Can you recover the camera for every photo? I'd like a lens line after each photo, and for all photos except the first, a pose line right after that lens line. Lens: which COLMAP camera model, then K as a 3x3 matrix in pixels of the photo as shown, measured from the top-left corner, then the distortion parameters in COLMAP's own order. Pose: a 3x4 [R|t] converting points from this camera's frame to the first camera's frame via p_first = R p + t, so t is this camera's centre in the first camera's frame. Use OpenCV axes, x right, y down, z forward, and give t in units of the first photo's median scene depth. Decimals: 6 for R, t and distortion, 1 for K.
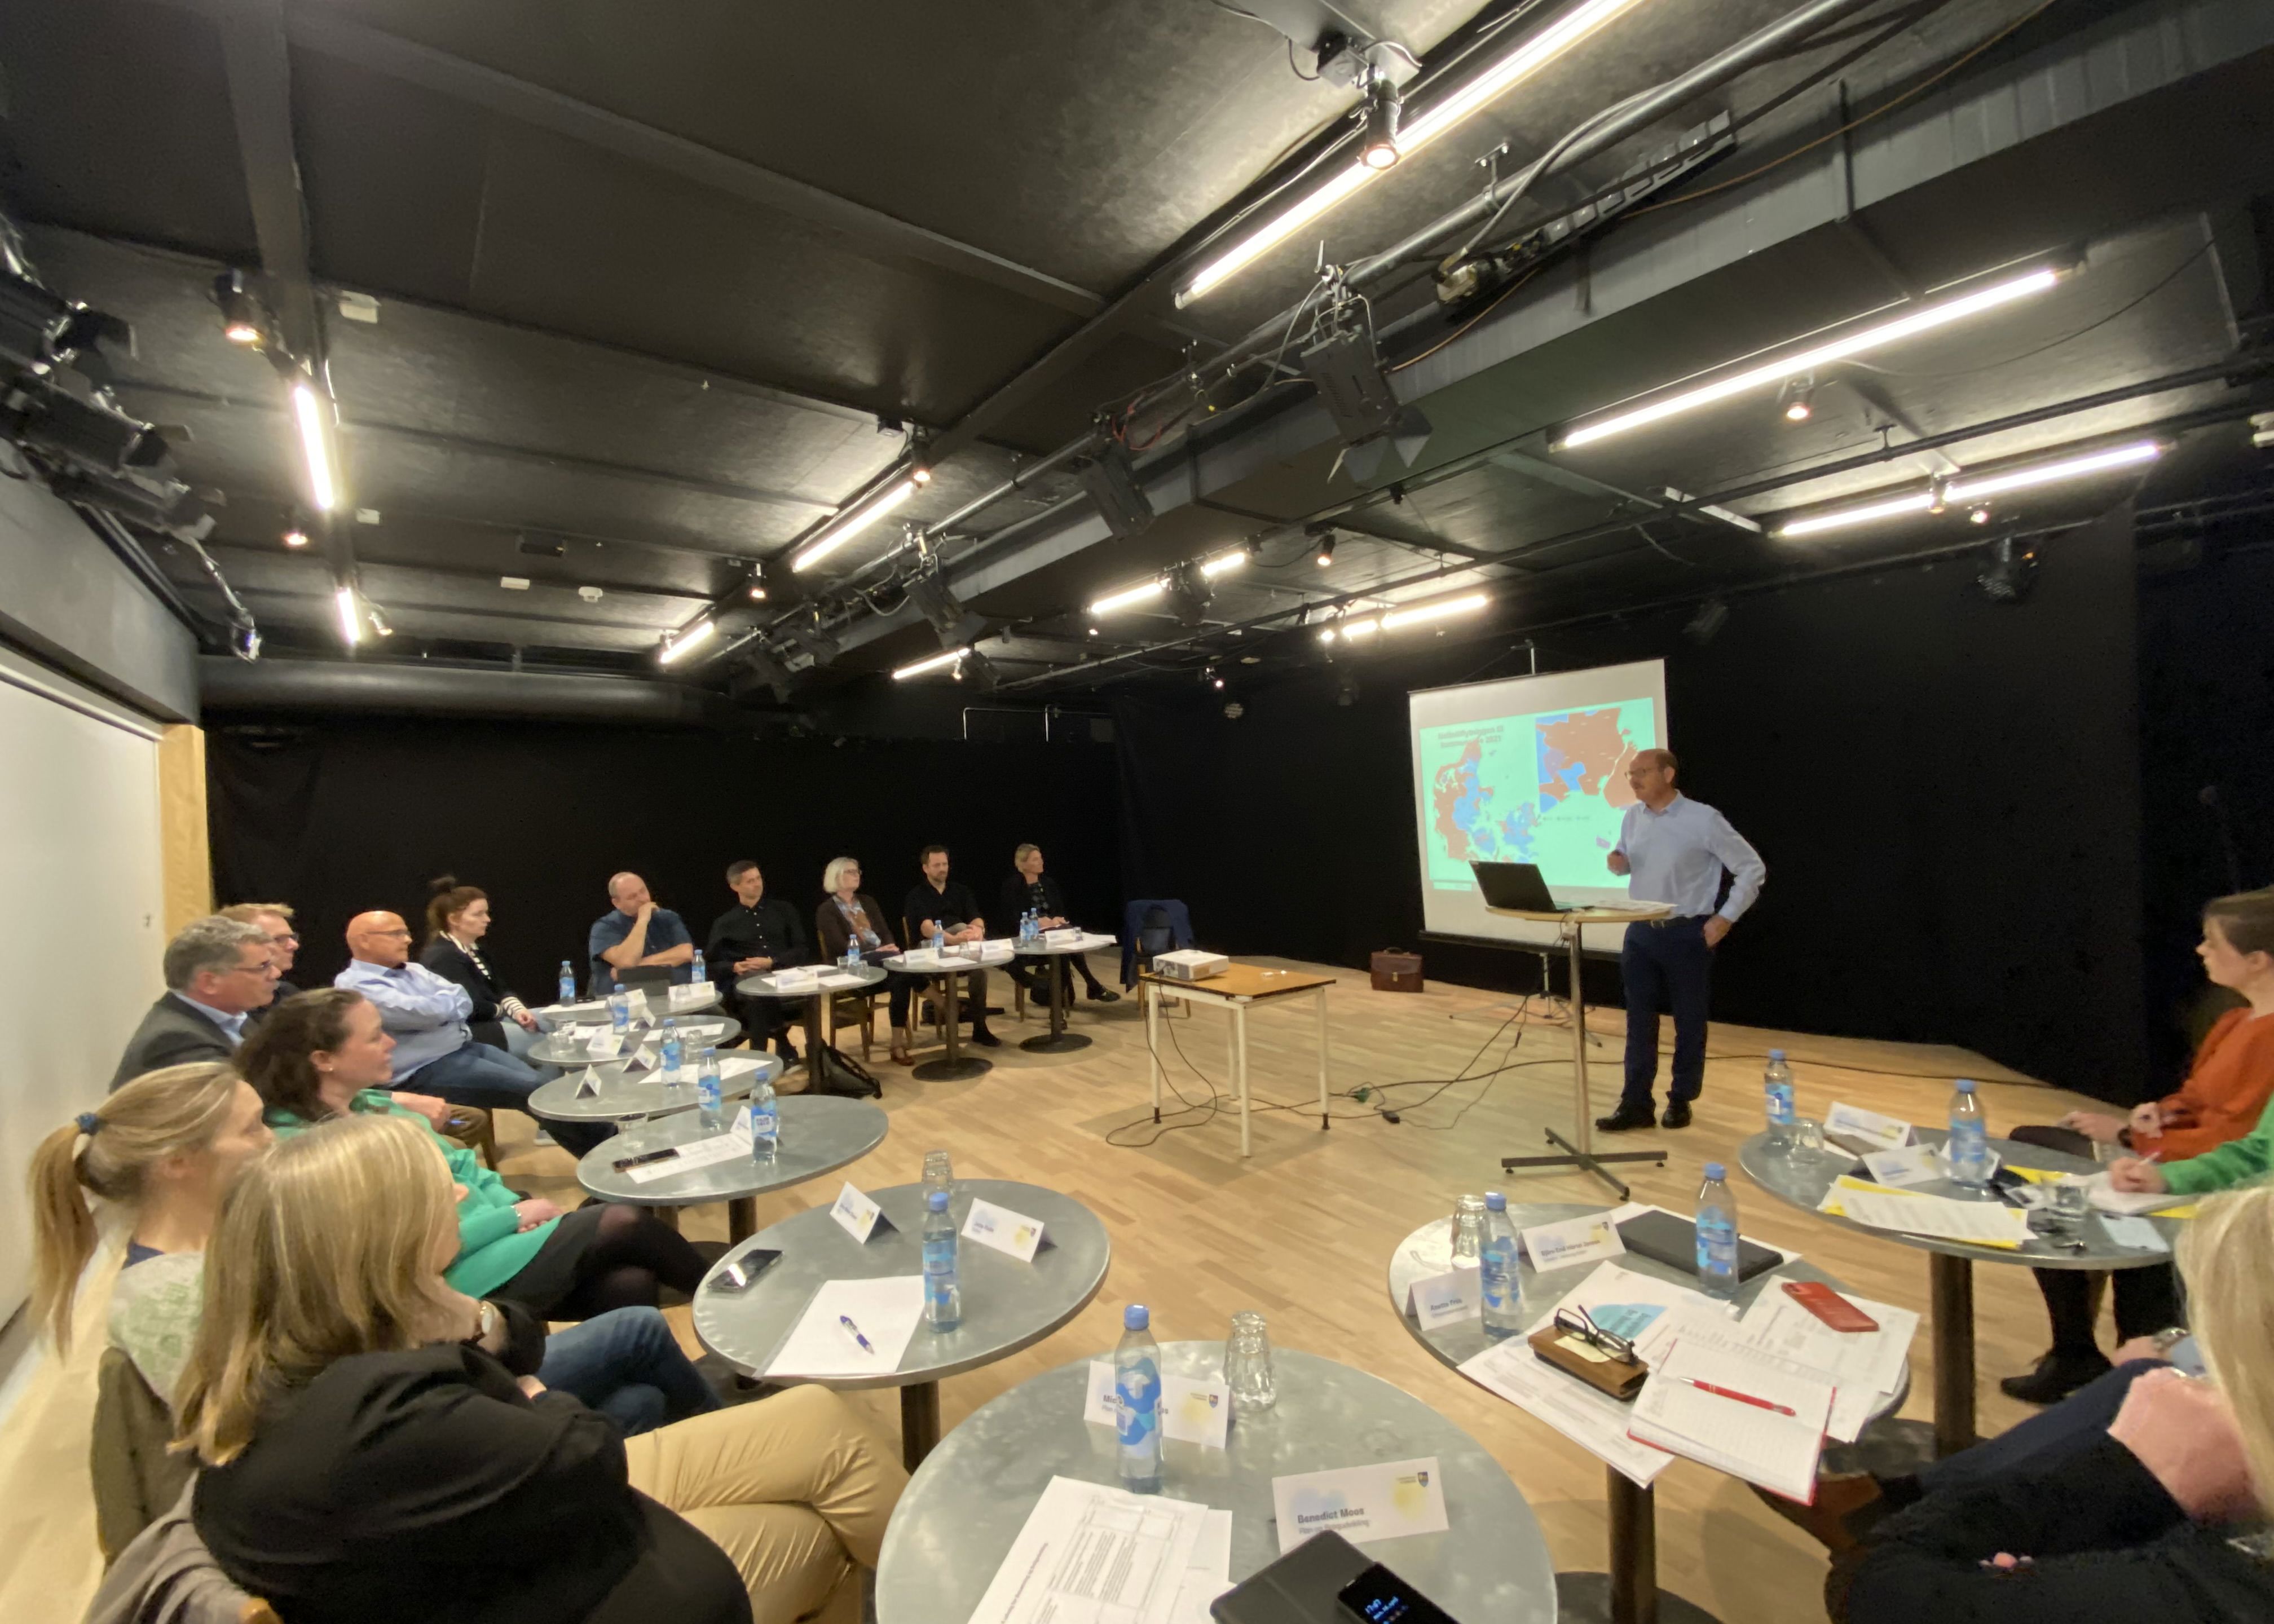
lens RADIAL K [[949.5, 0, 1137.0], [0, 949.5, 812.0], [0, 0, 1]] dist [0.036708, -0.026951]
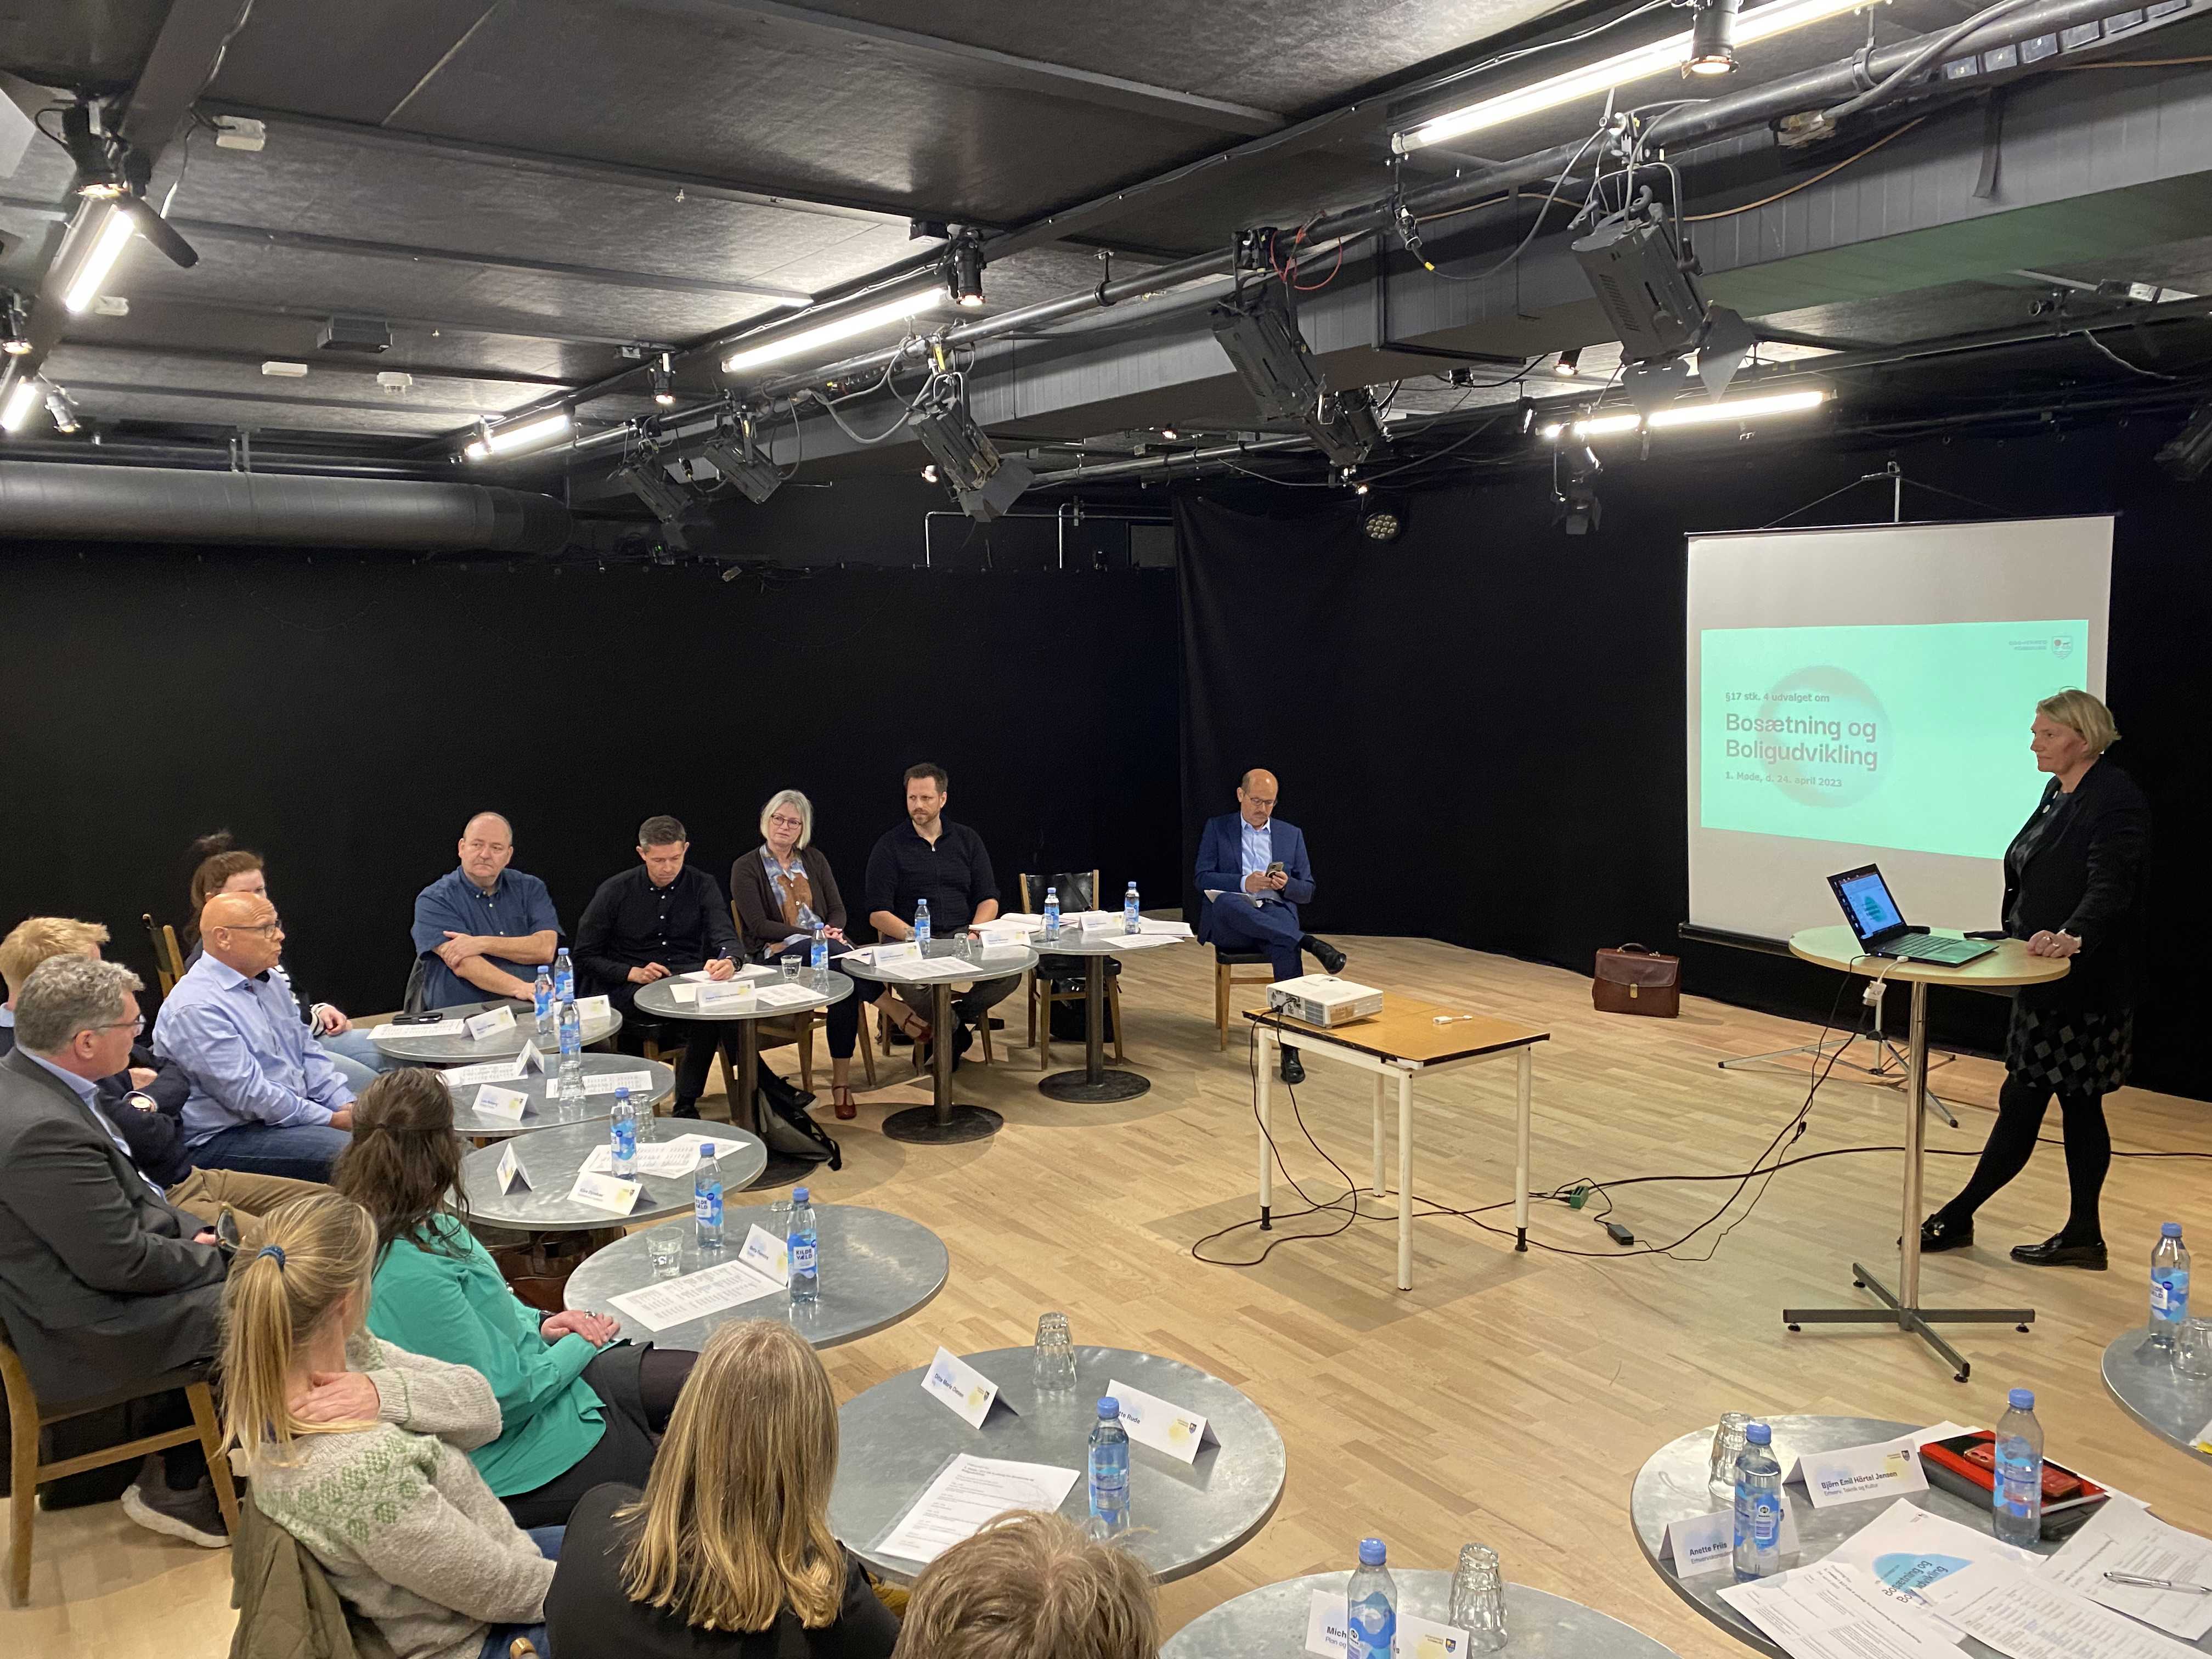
lens RADIAL K [[1687.4, 0, 1090.2], [0, 1687.4, 811.6], [0, 0, 1]] dist [0.024978, -0.000368]
pose [[0.998623, 0.029025, -0.043697, -0.060802], [-0.023799, 0.992997, 0.115716, -0.103361], [0.046749, -0.114517, 0.992321, -0.158431]]
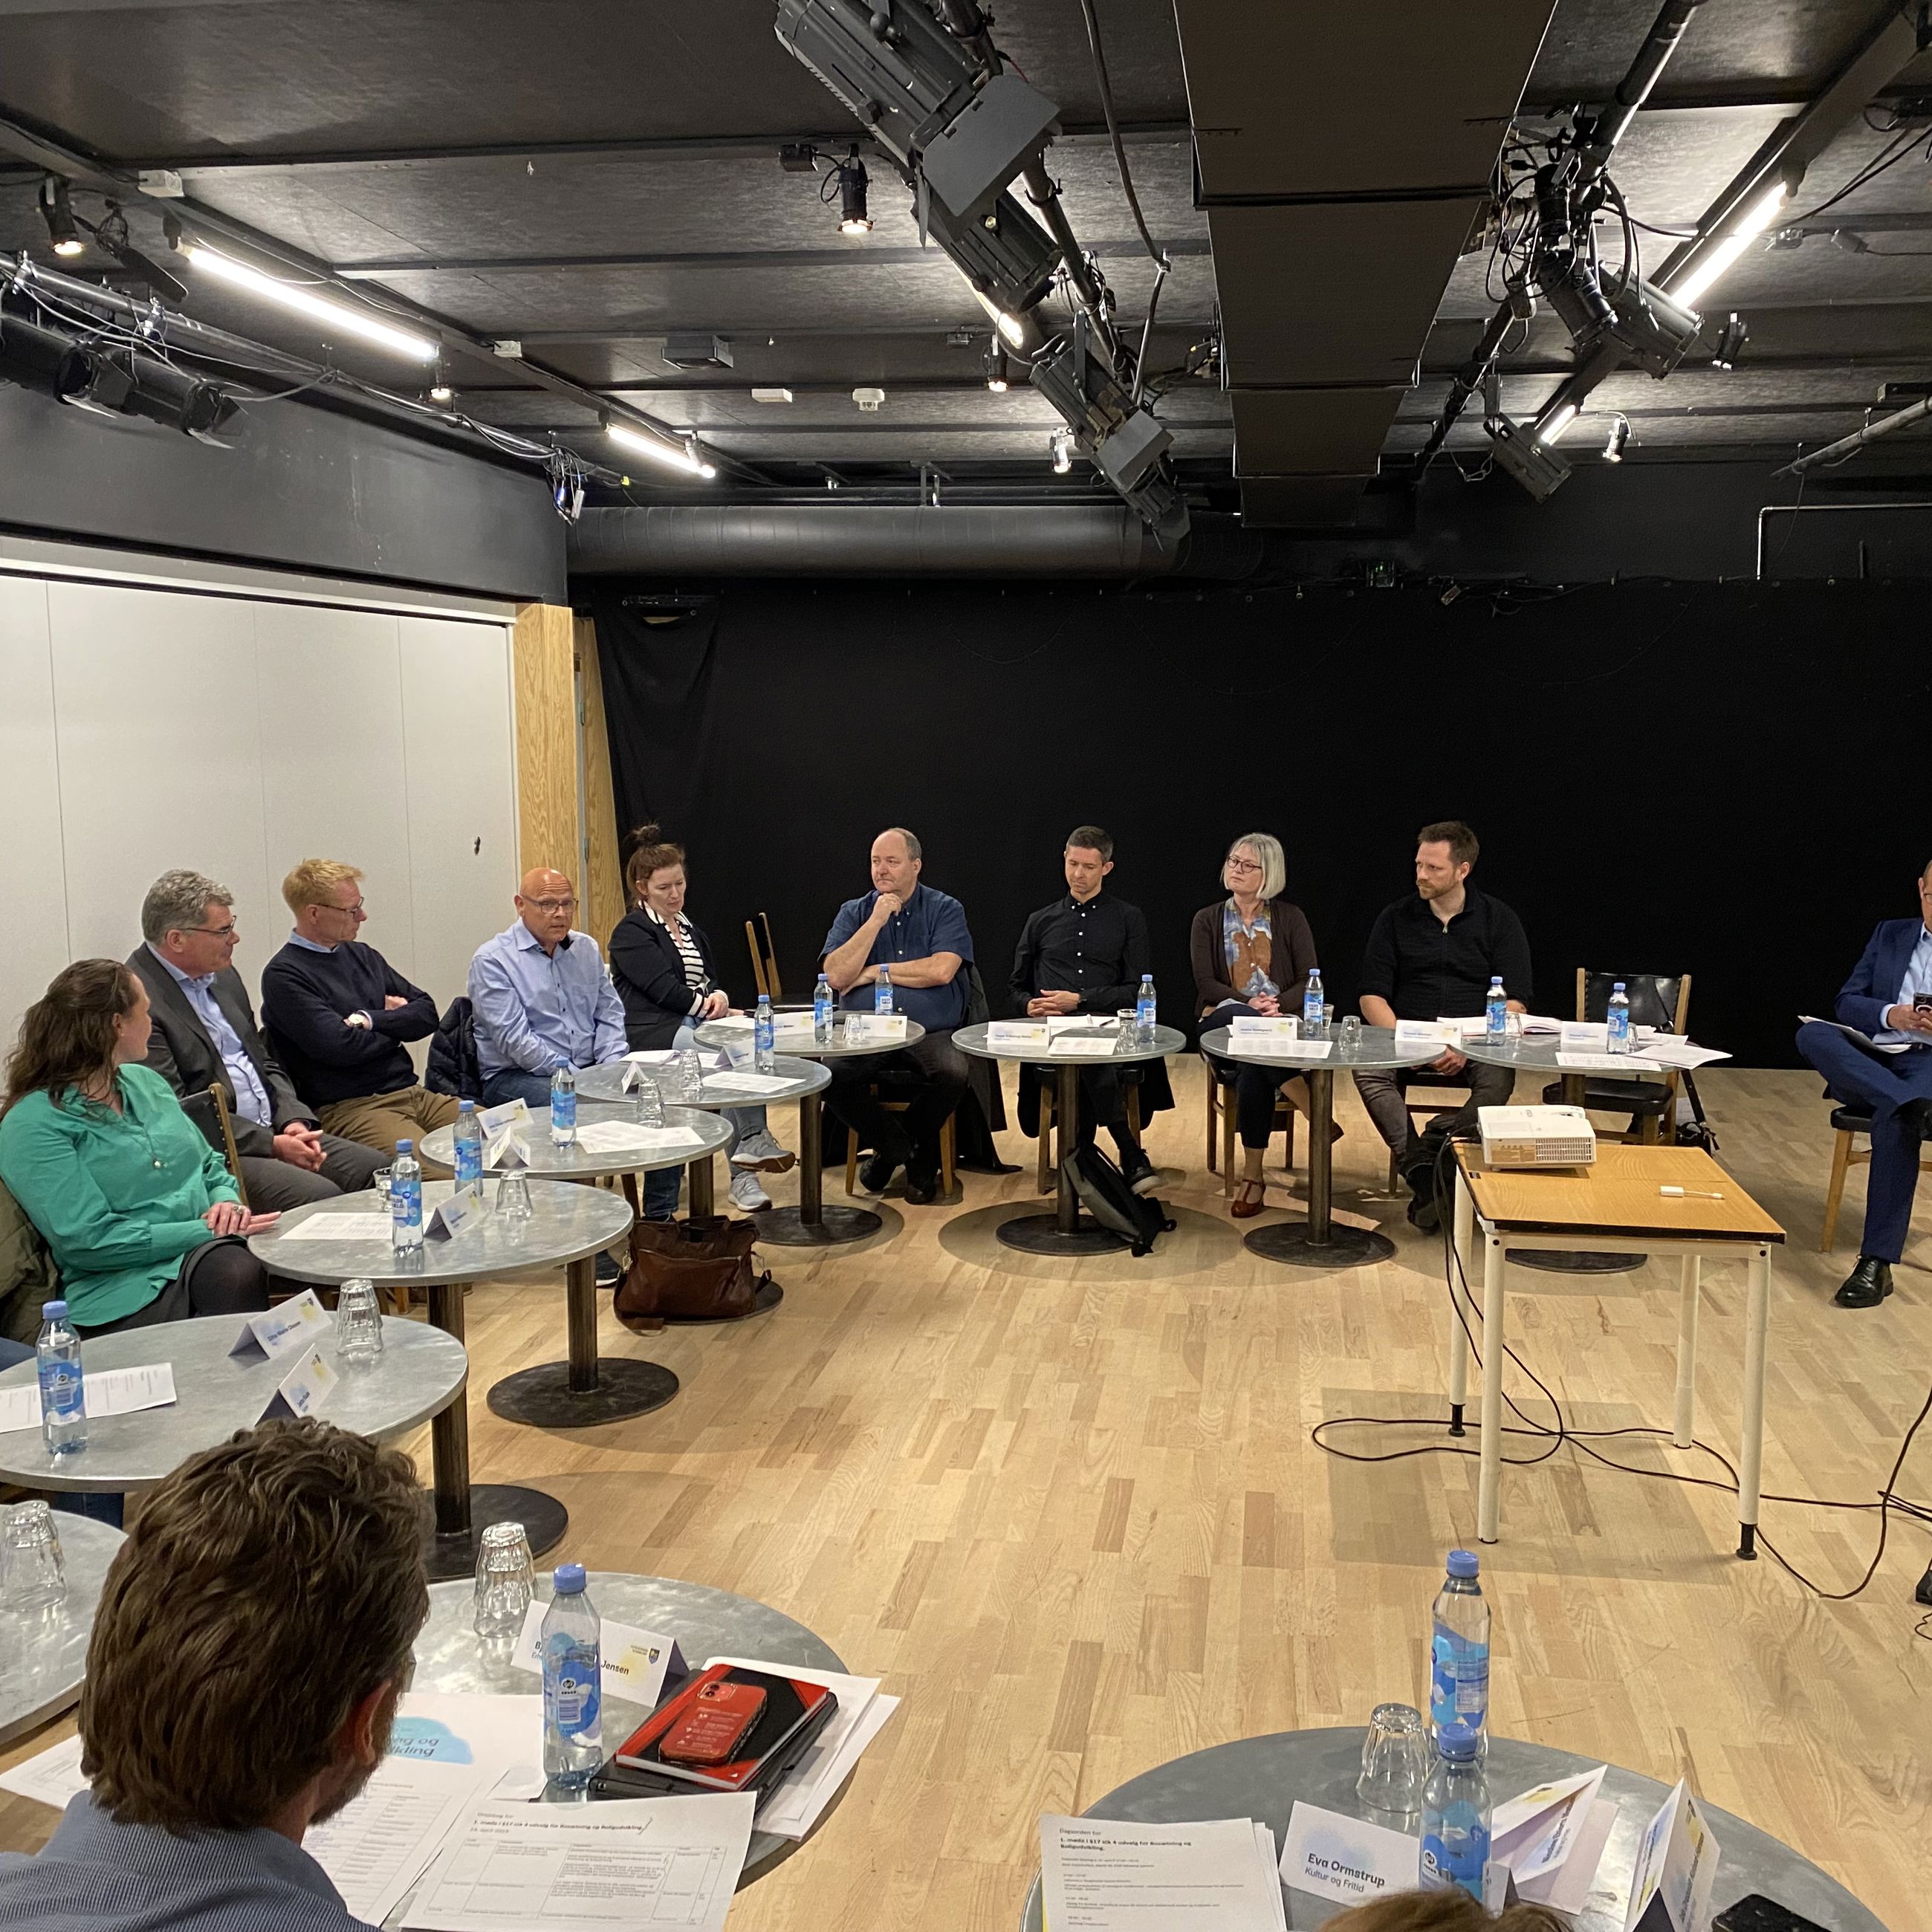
lens RADIAL K [[1959.3, 0, 965.2], [0, 1959.3, 923.4], [0, 0, 1]] dist [0.336859, -0.896944]
pose [[0.687154, 0.115304, -0.717303, 0.582303], [-0.025949, 0.990591, 0.134376, -0.072104], [0.726048, -0.073724, 0.683680, 0.124900]]
